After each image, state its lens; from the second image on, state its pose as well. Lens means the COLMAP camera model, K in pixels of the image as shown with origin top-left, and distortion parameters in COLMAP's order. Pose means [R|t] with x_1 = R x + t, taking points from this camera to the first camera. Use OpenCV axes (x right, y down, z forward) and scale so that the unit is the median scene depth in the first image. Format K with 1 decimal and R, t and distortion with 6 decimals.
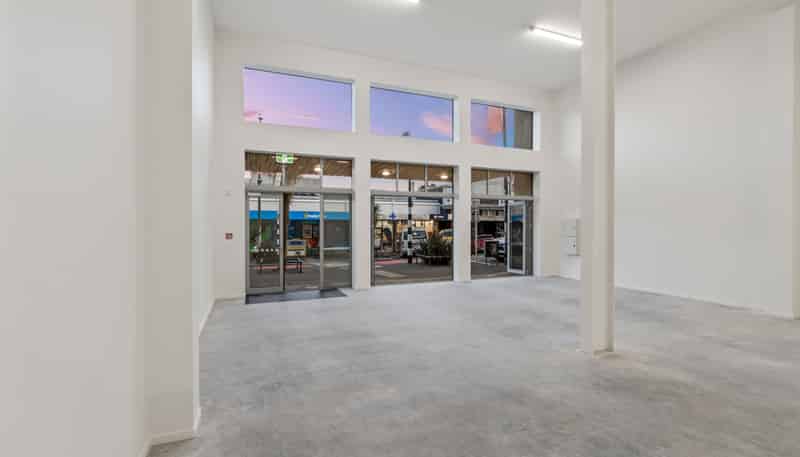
lens RADIAL K [[361.3, 0, 402.4], [0, 361.3, 228.6], [0, 0, 1]] dist [0.009871, 0.000136]
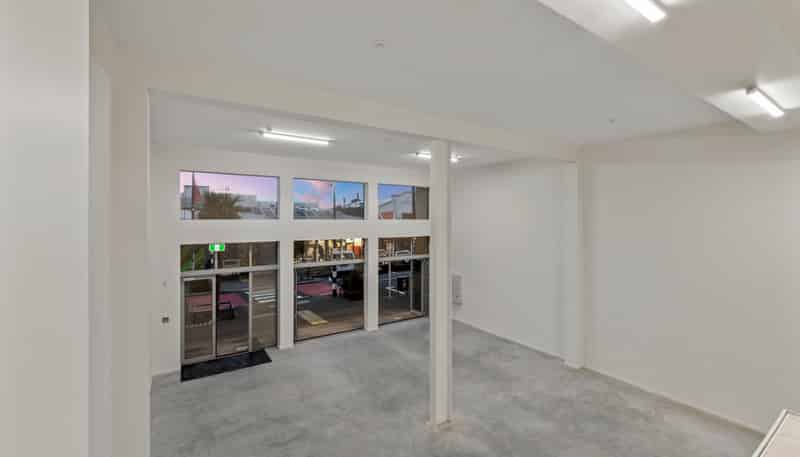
lens RADIAL K [[330.0, 0, 398.6], [0, 330.0, 224.2], [0, 0, 1]] dist [-0.003316, -0.000327]
pose [[0.983277, 0.002834, 0.182096, 0.054967], [-0.000943, 0.999945, -0.010470, -0.225493], [-0.182116, 0.010124, 0.983225, -0.152573]]
